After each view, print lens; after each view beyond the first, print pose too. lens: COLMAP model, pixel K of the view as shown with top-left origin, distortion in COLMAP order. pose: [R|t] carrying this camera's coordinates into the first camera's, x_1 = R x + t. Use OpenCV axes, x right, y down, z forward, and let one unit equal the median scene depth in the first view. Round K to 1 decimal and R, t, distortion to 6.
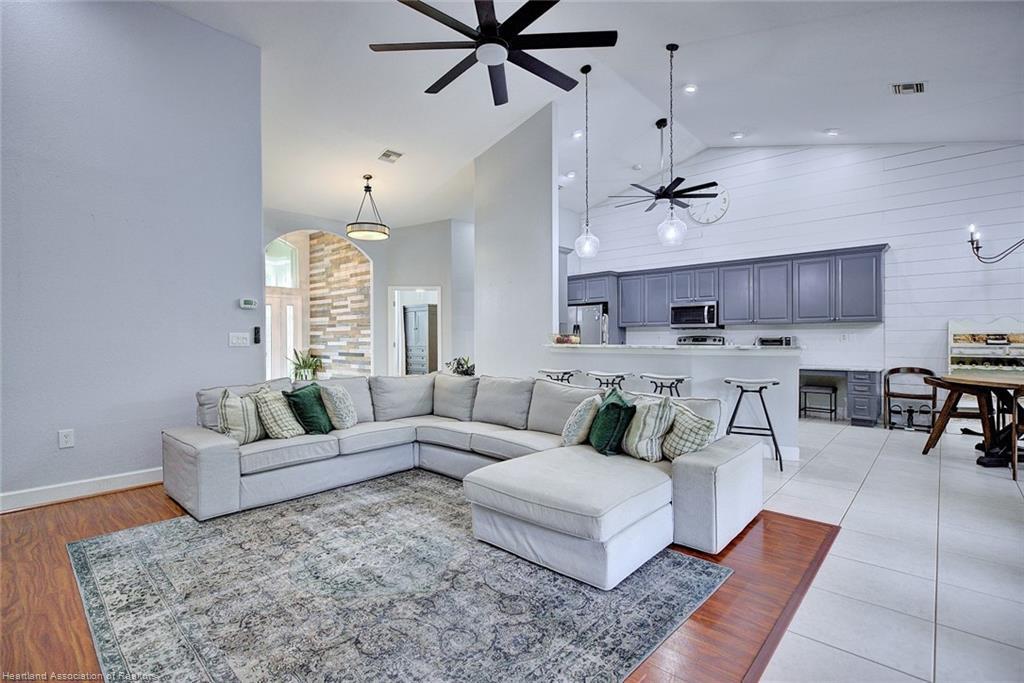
lens RADIAL K [[478.6, 0, 515.0], [0, 478.6, 339.8], [0, 0, 1]] dist [-0.003139, 0.000398]
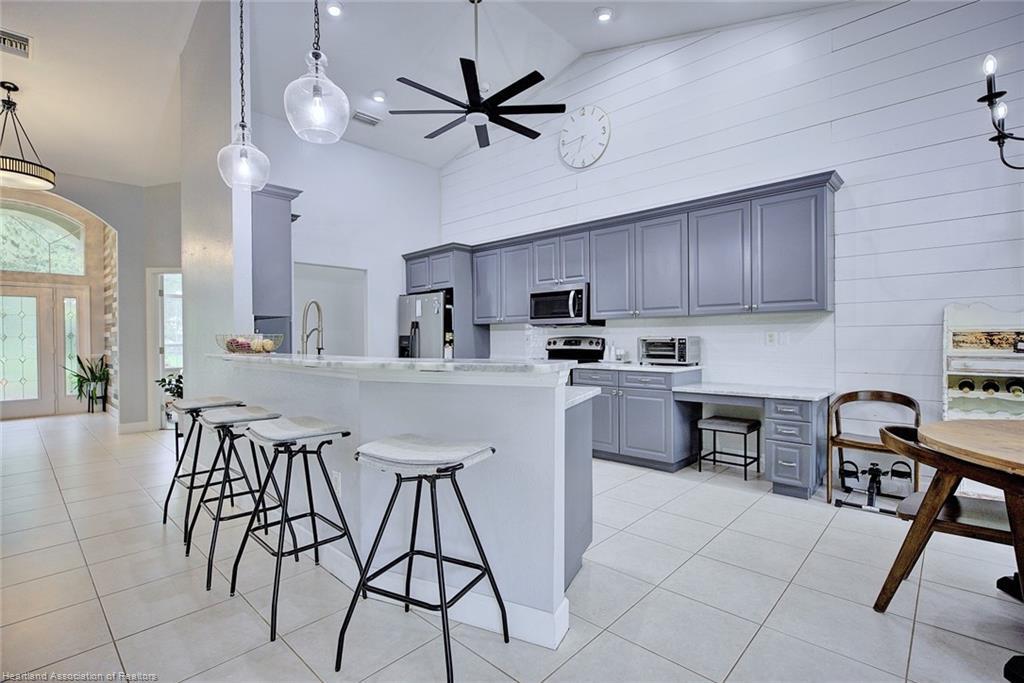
lens RADIAL K [[478.6, 0, 512.3], [0, 478.6, 340.3], [0, 0, 1]] dist [-0.003139, 0.000398]
pose [[0.999881, -0.004076, -0.014852, 0.322766], [0.004095, 0.999991, 0.001248, -0.004148], [0.014846, -0.001309, 0.999889, 0.340999]]
